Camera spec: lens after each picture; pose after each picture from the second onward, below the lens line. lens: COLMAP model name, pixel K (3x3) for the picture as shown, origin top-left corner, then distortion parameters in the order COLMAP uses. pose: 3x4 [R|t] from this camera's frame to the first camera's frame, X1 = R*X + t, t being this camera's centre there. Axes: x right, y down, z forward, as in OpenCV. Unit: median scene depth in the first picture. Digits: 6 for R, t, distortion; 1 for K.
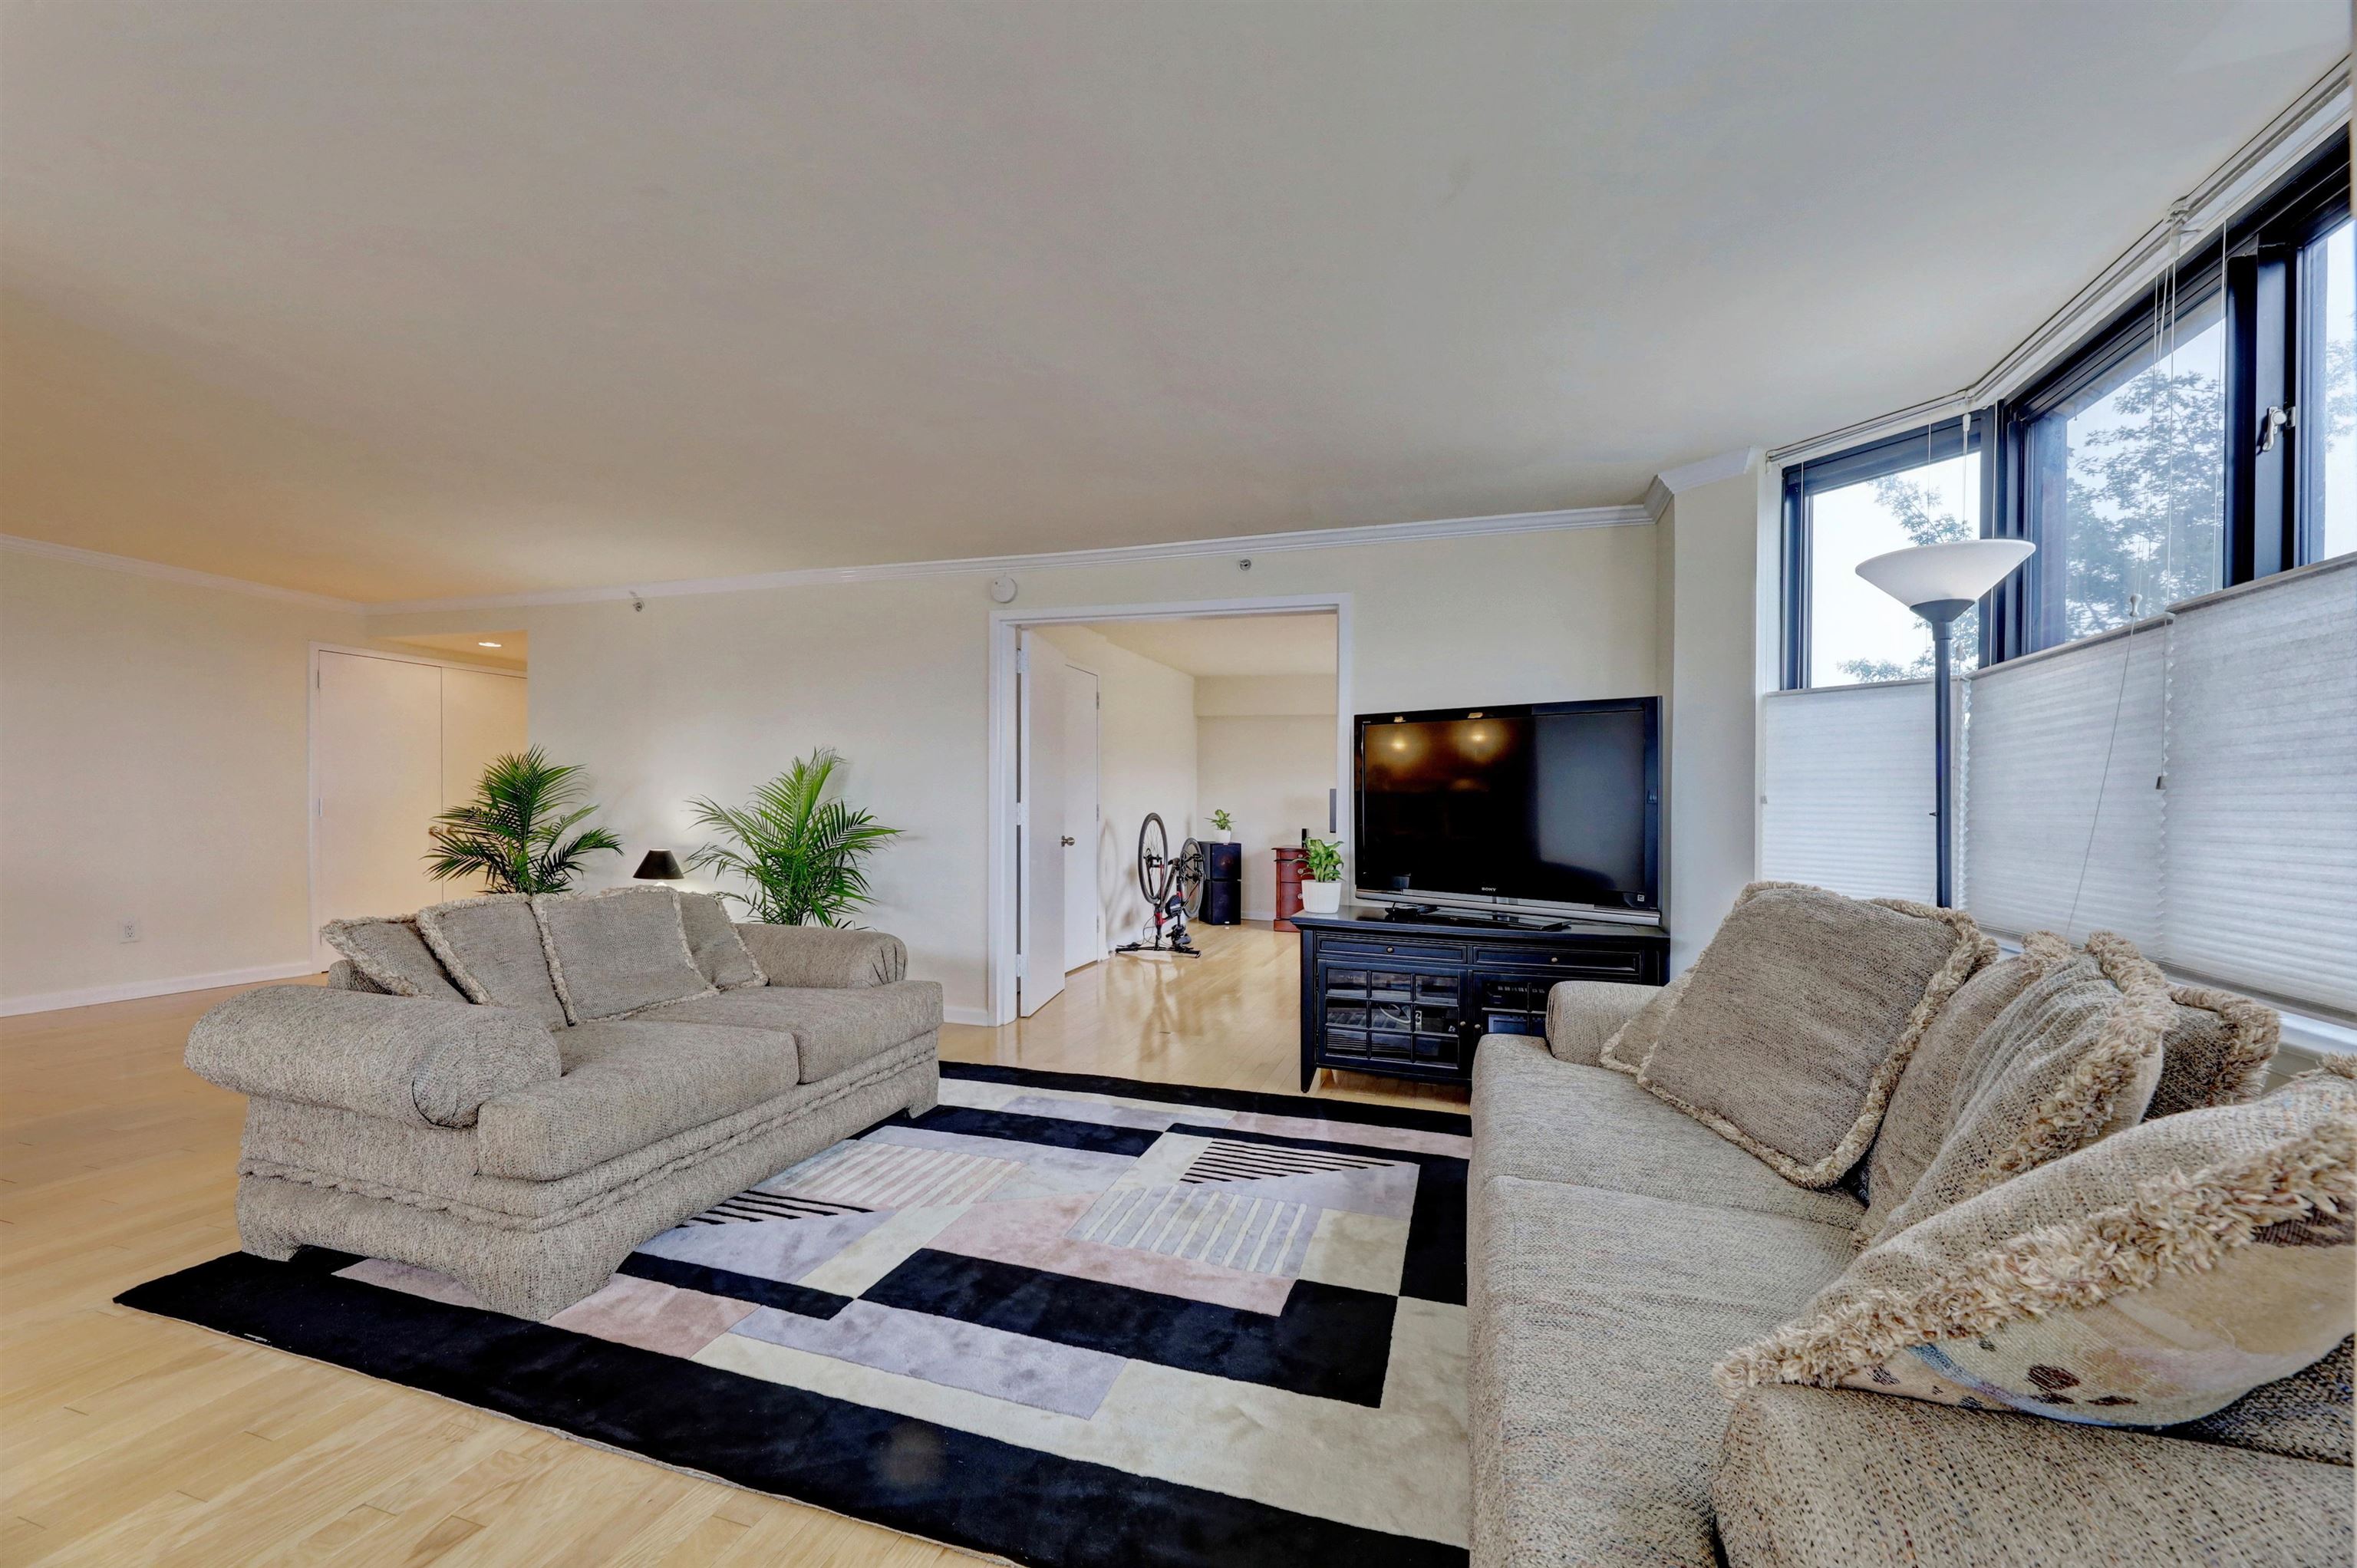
lens RADIAL K [[962.0, 0, 1189.8], [0, 962.0, 804.6], [0, 0, 1]] dist [-0.004940, -0.000083]
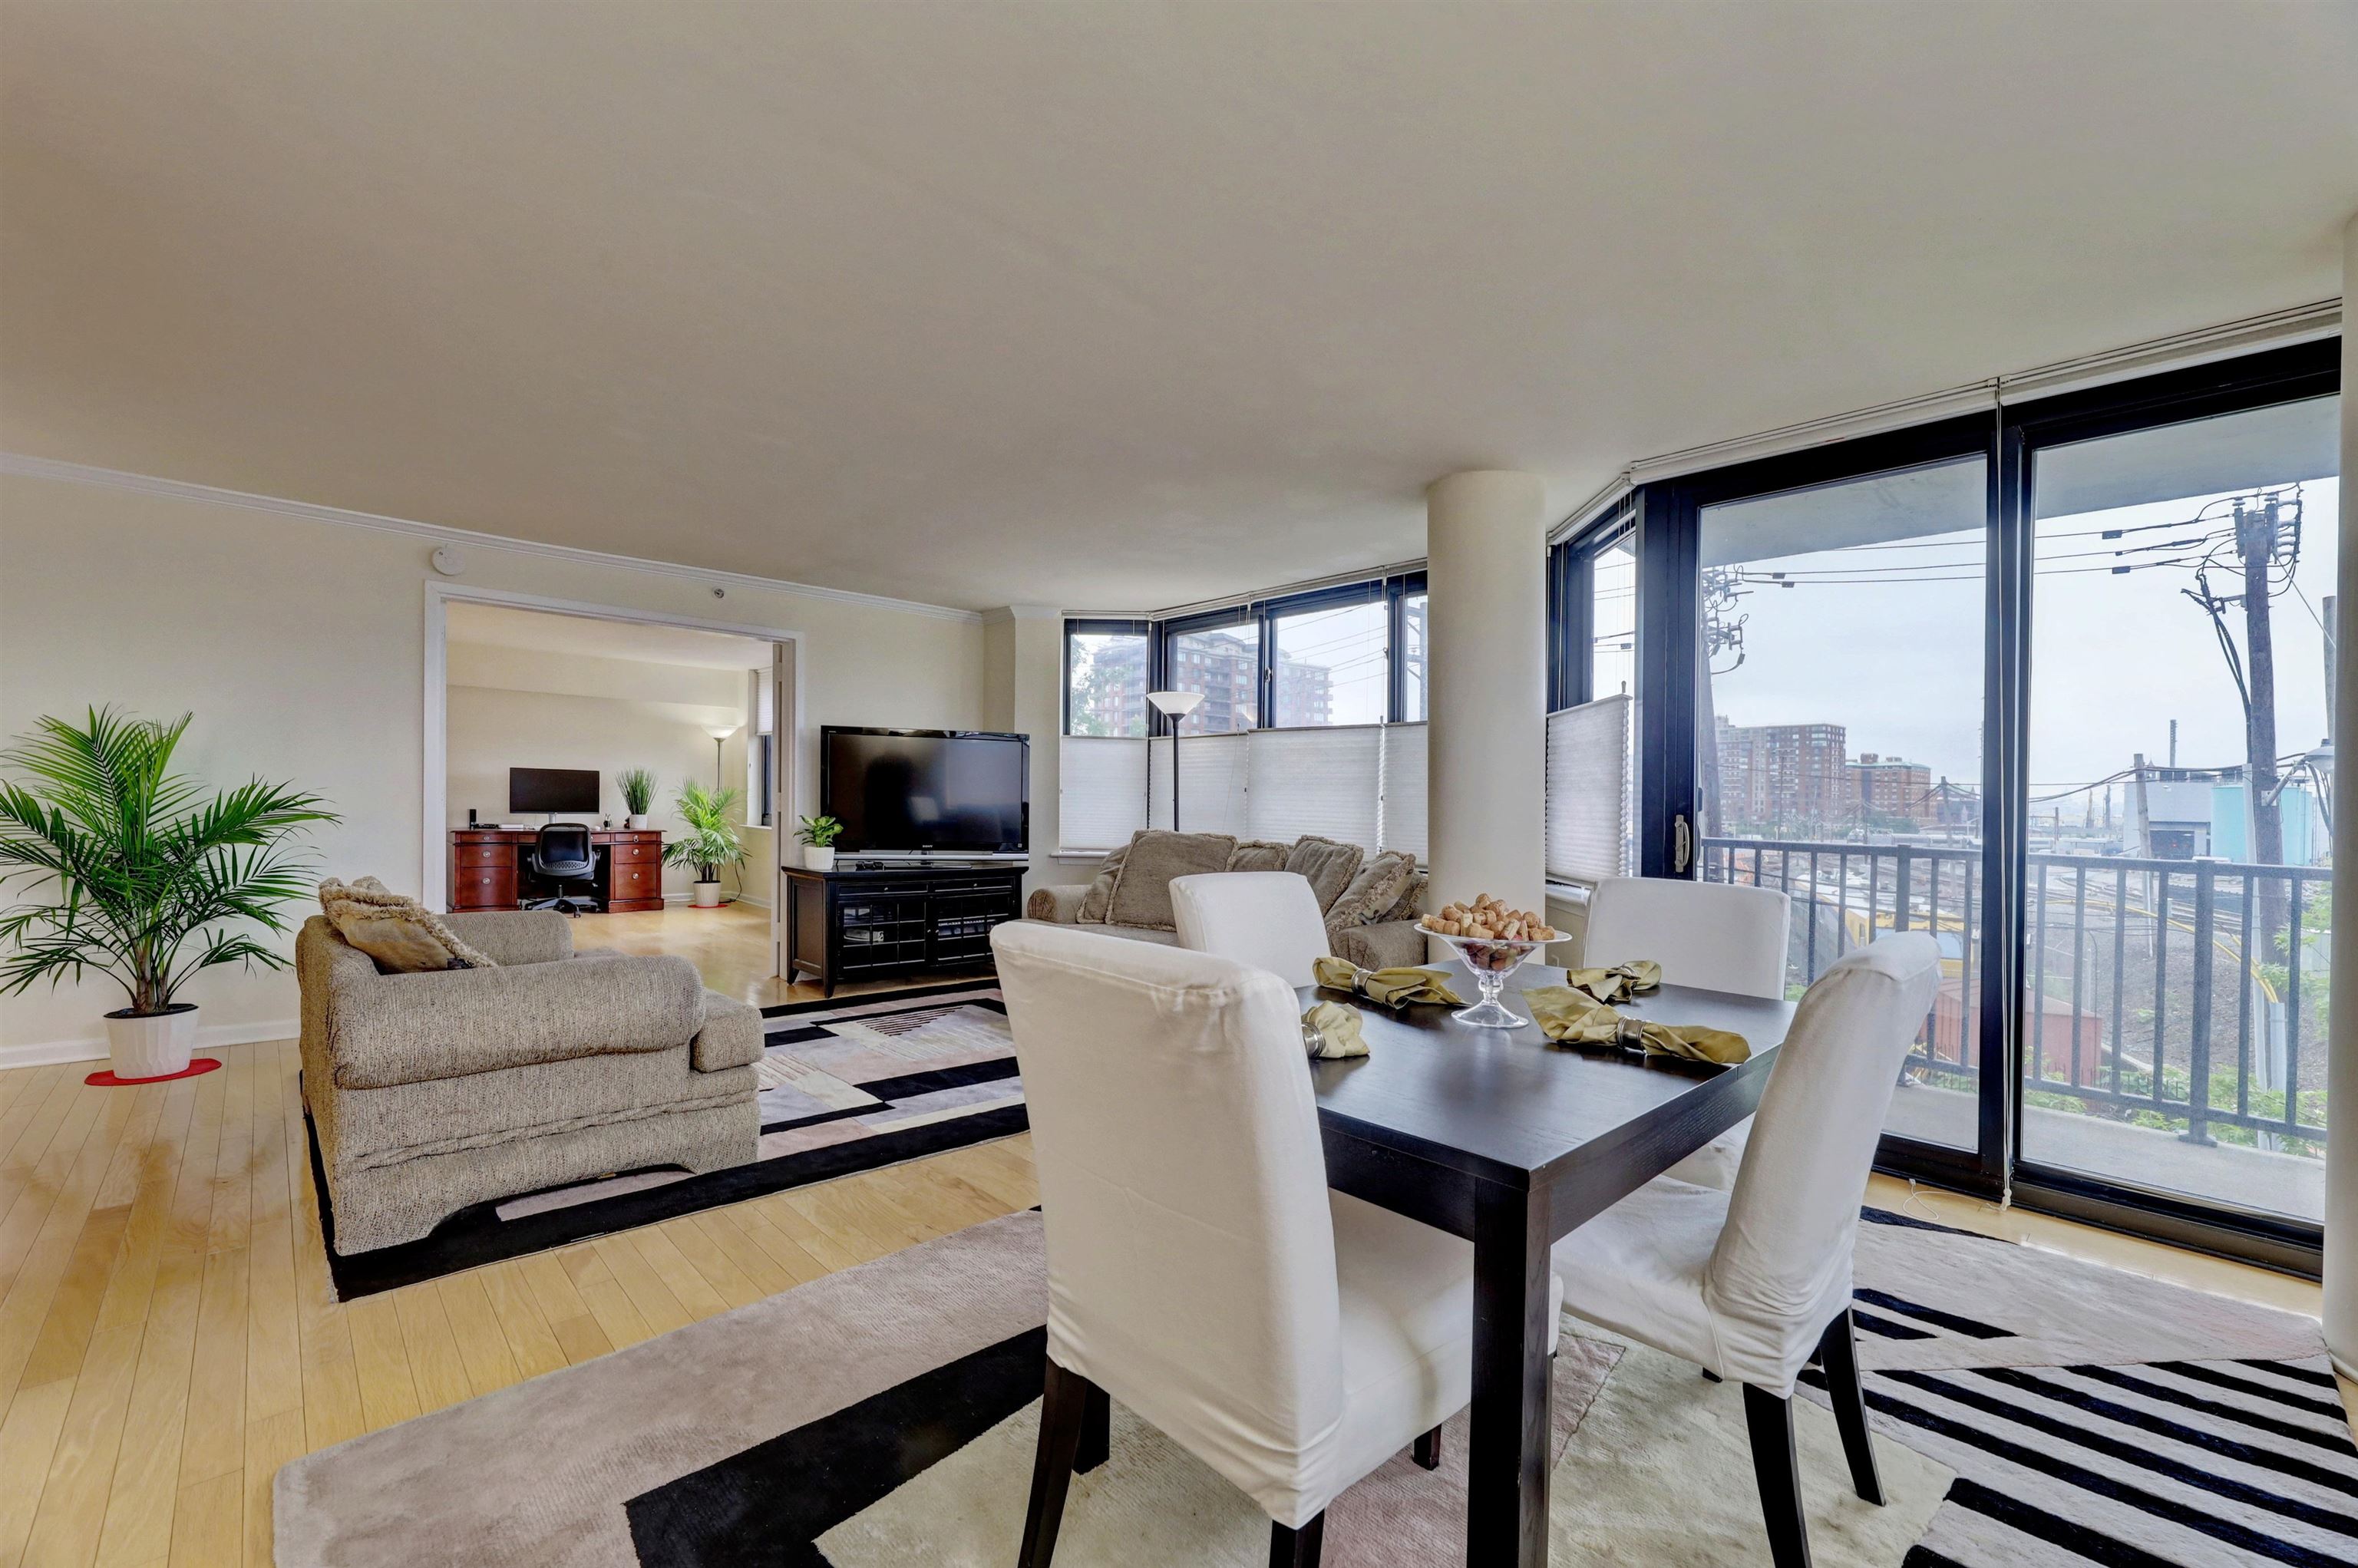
lens RADIAL K [[962.4, 0, 1190.3], [0, 962.4, 804.6], [0, 0, 1]] dist [-0.004940, -0.000083]
pose [[0.479351, -0.005483, 0.877606, -0.702172], [-0.015457, 0.999773, 0.014689, -0.008551], [-0.877487, -0.020607, 0.479157, -0.101366]]
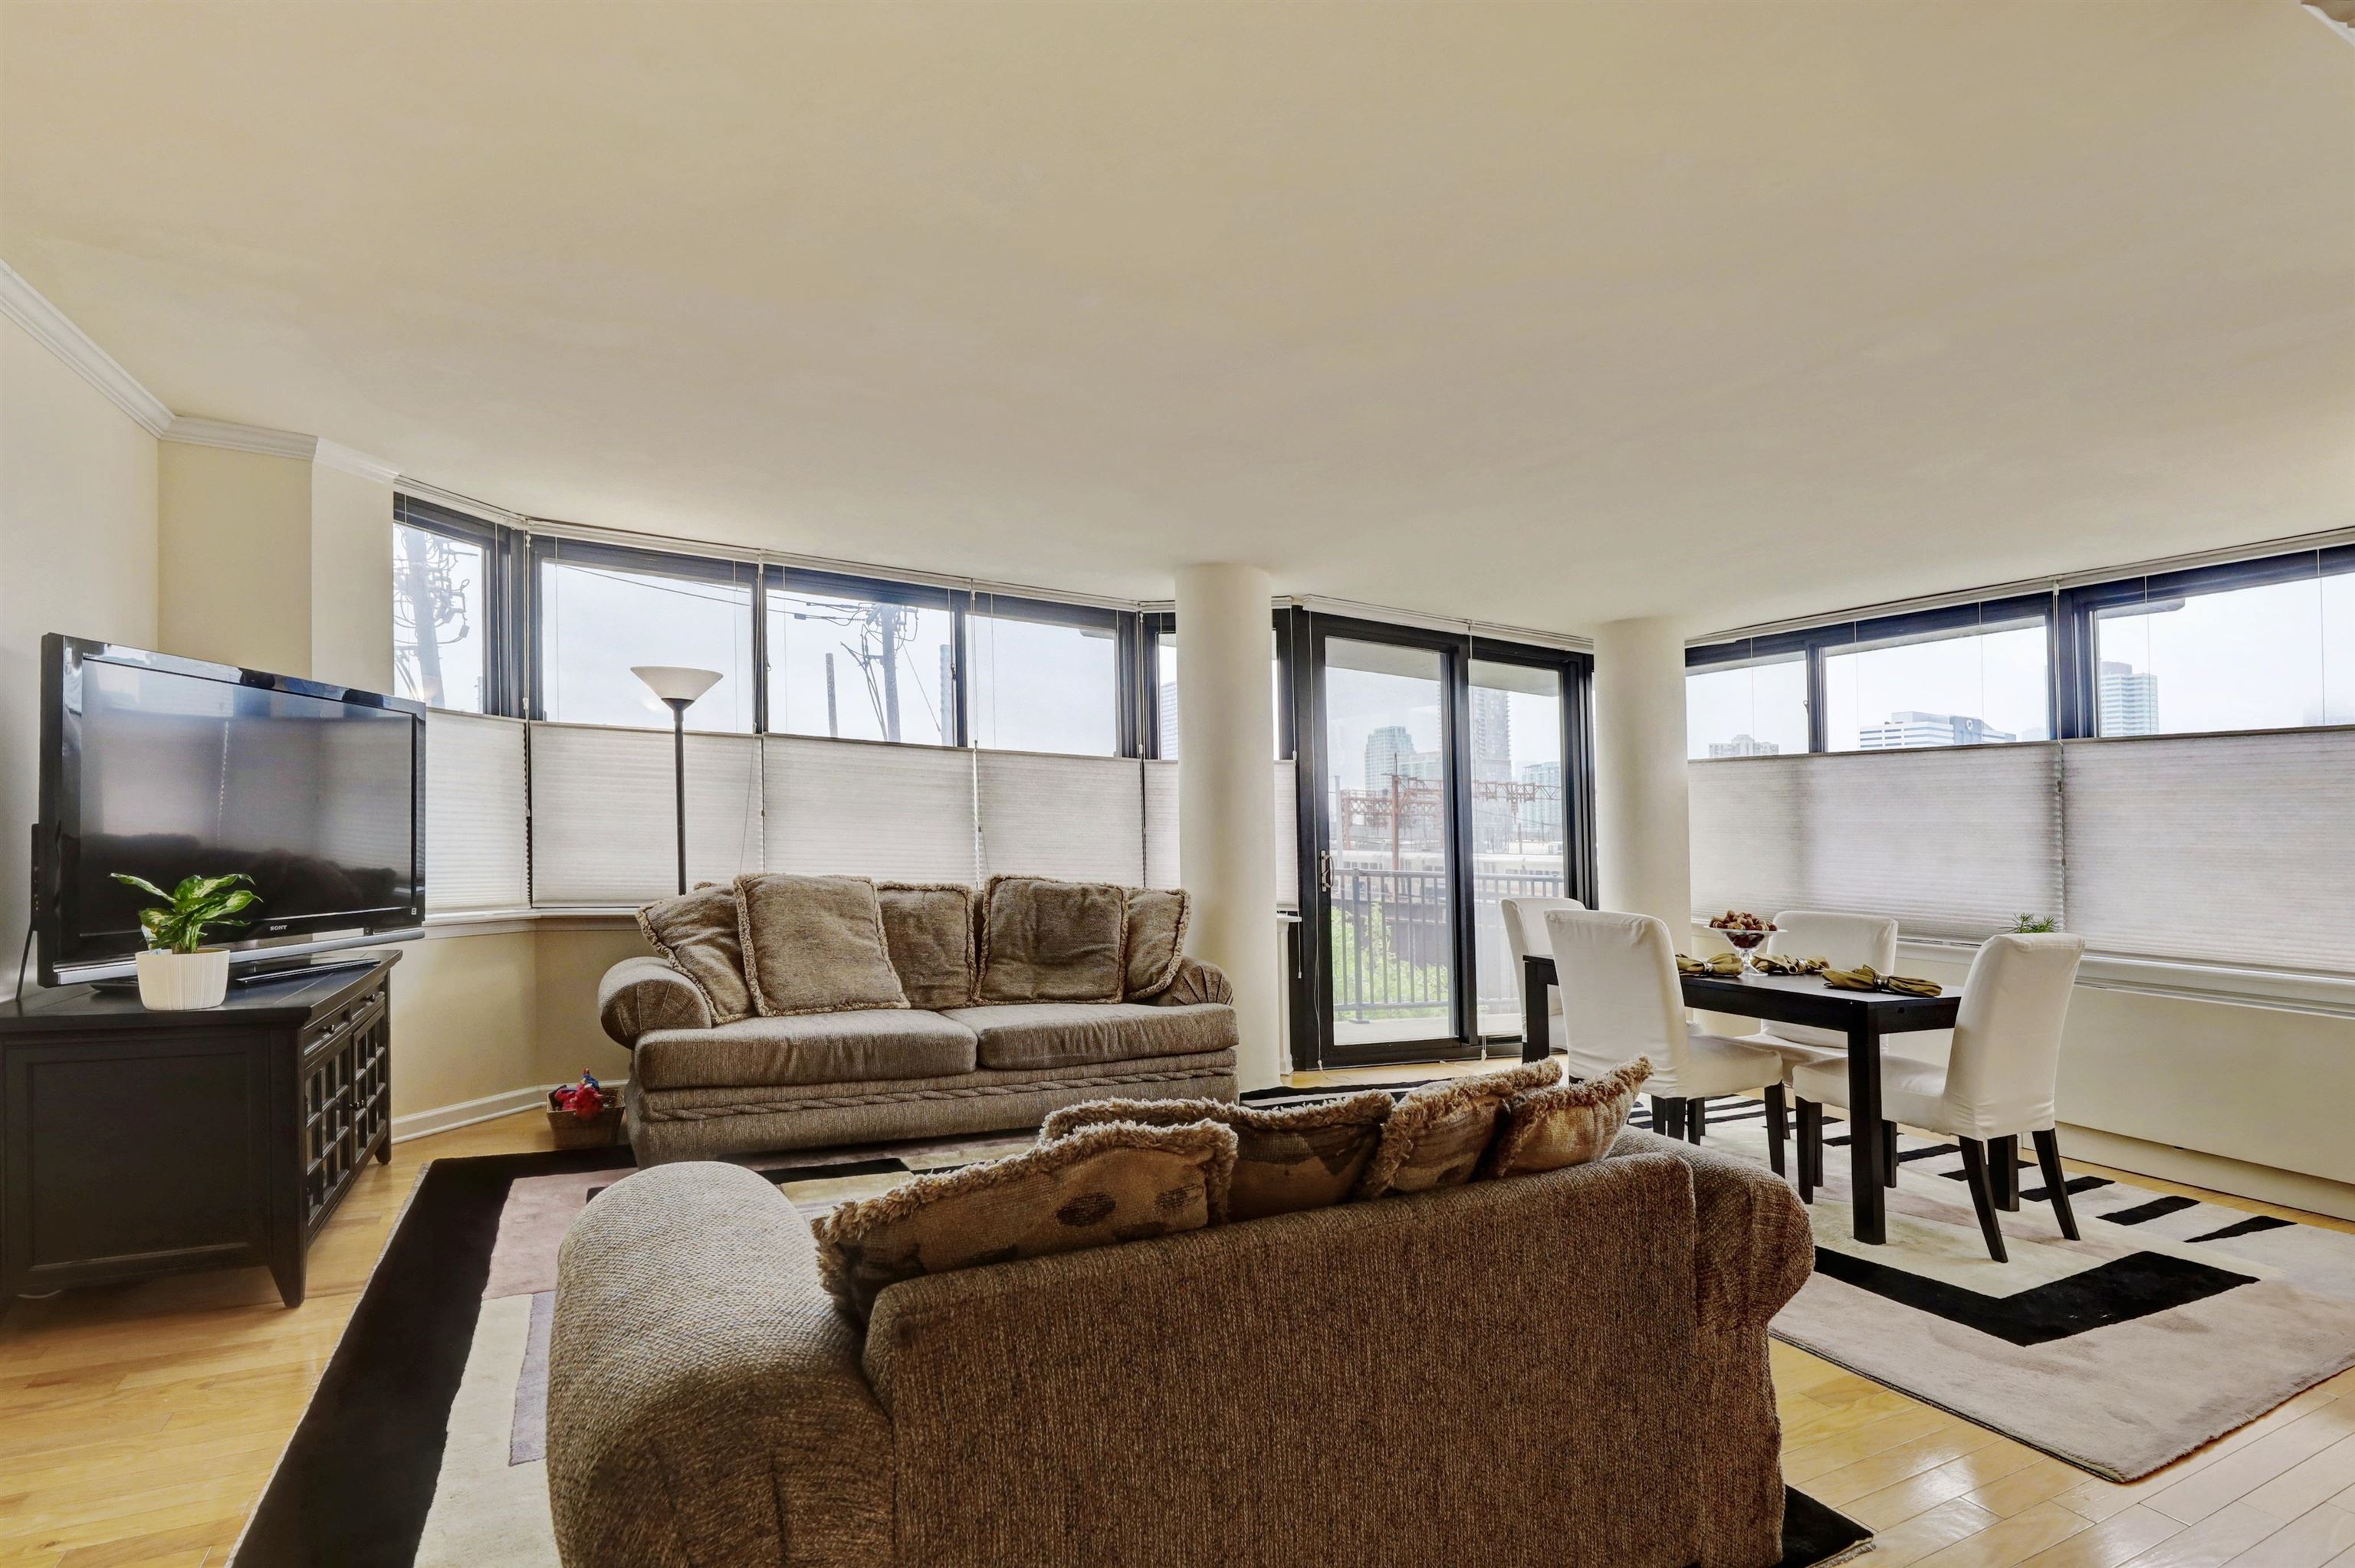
lens RADIAL K [[1106.9, 0, 1199.7], [0, 1106.9, 775.0], [0, 0, 1]] dist [-0.000543, 0.000512]
pose [[-0.717715, 0.002438, 0.696333, -0.611104], [-0.044291, 0.997809, -0.049145, -0.013078], [-0.694927, -0.066113, -0.716034, 0.924558]]
